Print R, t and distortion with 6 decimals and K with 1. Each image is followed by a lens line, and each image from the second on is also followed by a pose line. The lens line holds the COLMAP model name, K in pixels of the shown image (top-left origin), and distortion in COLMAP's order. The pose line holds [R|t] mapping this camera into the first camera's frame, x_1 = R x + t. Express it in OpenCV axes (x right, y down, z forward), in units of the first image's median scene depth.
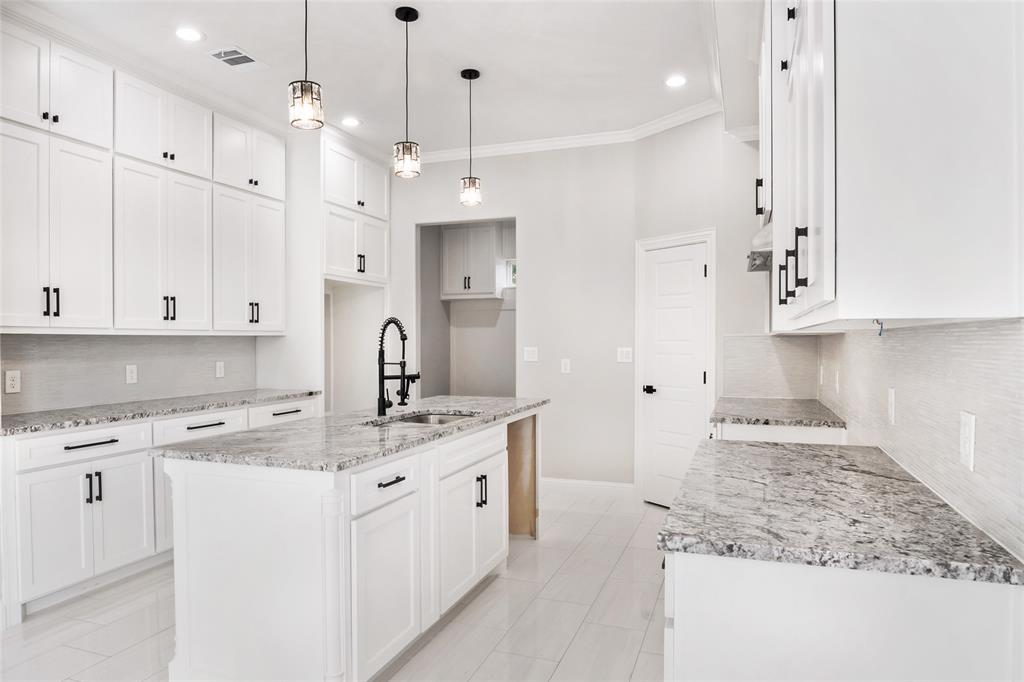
lens RADIAL K [[644.2, 0, 518.7], [0, 644.2, 342.4], [0, 0, 1]] dist [-0.023917, -0.003202]
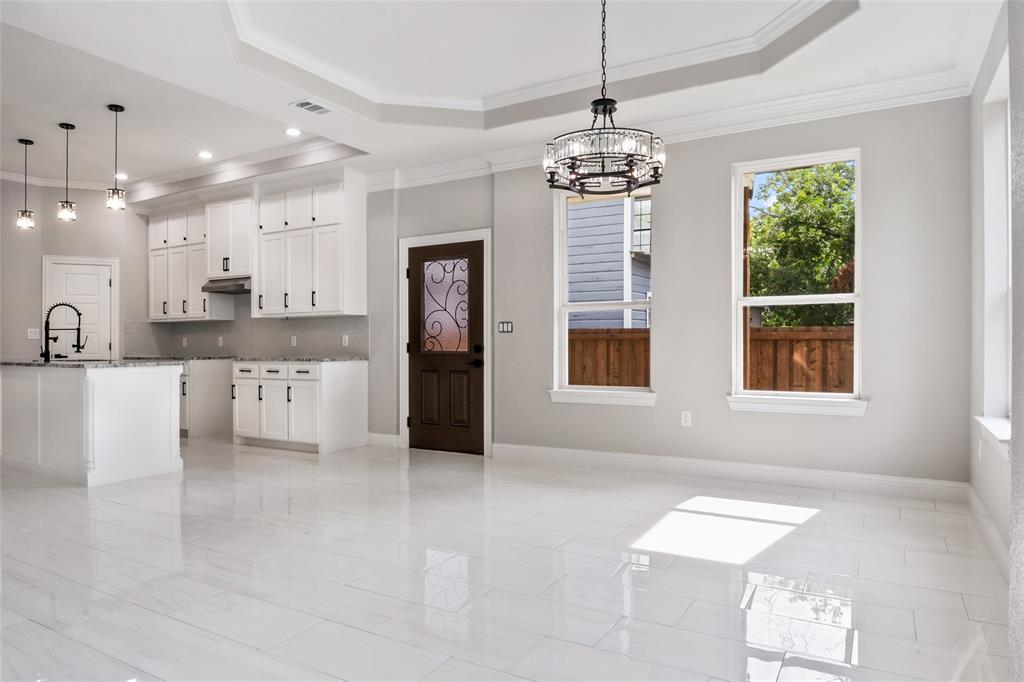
lens RADIAL K [[644.2, 0, 512.4], [0, 644.2, 341.9], [0, 0, 1]] dist [-0.023917, -0.003202]
pose [[0.192432, 0.002128, 0.981308, -1.638413], [0.008605, 0.999956, -0.003856, 0.083470], [-0.981273, 0.009186, 0.192405, -0.503224]]
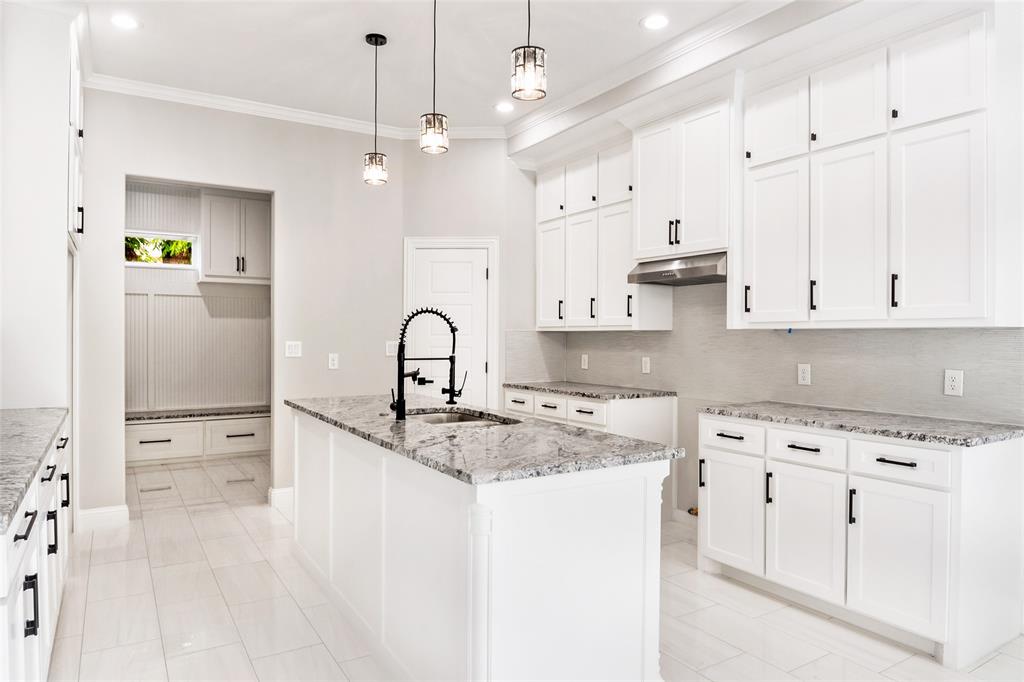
lens RADIAL K [[644.2, 0, 511.4], [0, 644.2, 340.1], [0, 0, 1]] dist [-0.023917, -0.003202]
pose [[0.629763, -0.001514, 0.776786, -0.821243], [-0.002435, 0.999989, 0.003923, 0.002708], [-0.776784, -0.004362, 0.629752, 0.348790]]
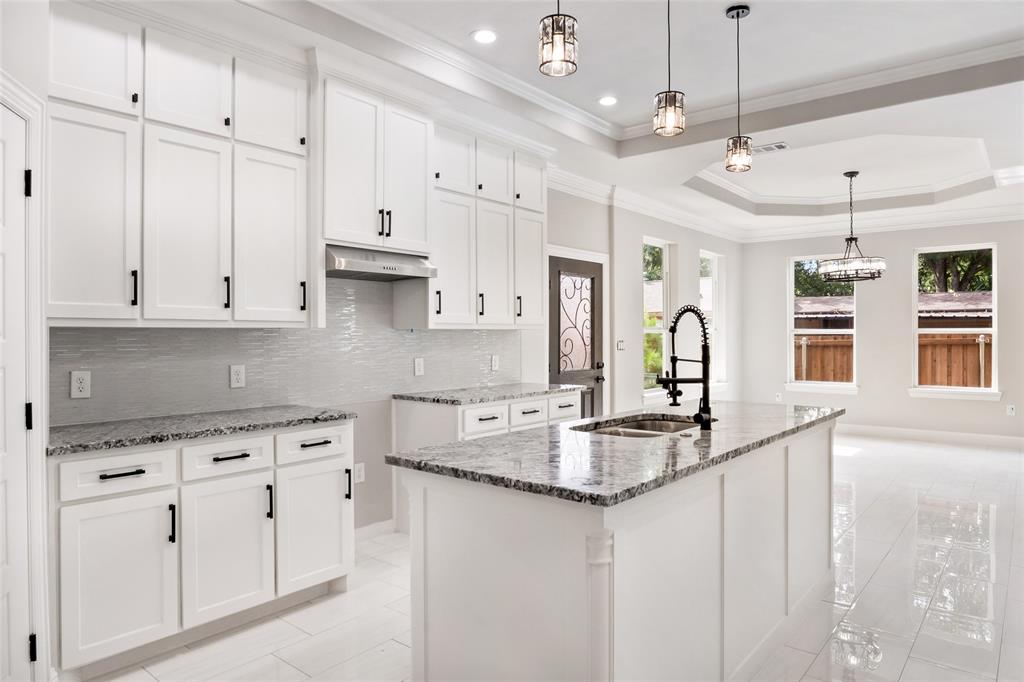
lens RADIAL K [[644.2, 0, 518.8], [0, 644.2, 330.2], [0, 0, 1]] dist [-0.023917, -0.003202]
pose [[-0.940221, 0.007167, 0.340489, -0.275864], [0.005564, 0.999968, -0.005686, -0.002306], [-0.340519, -0.003451, -0.940231, 1.869936]]
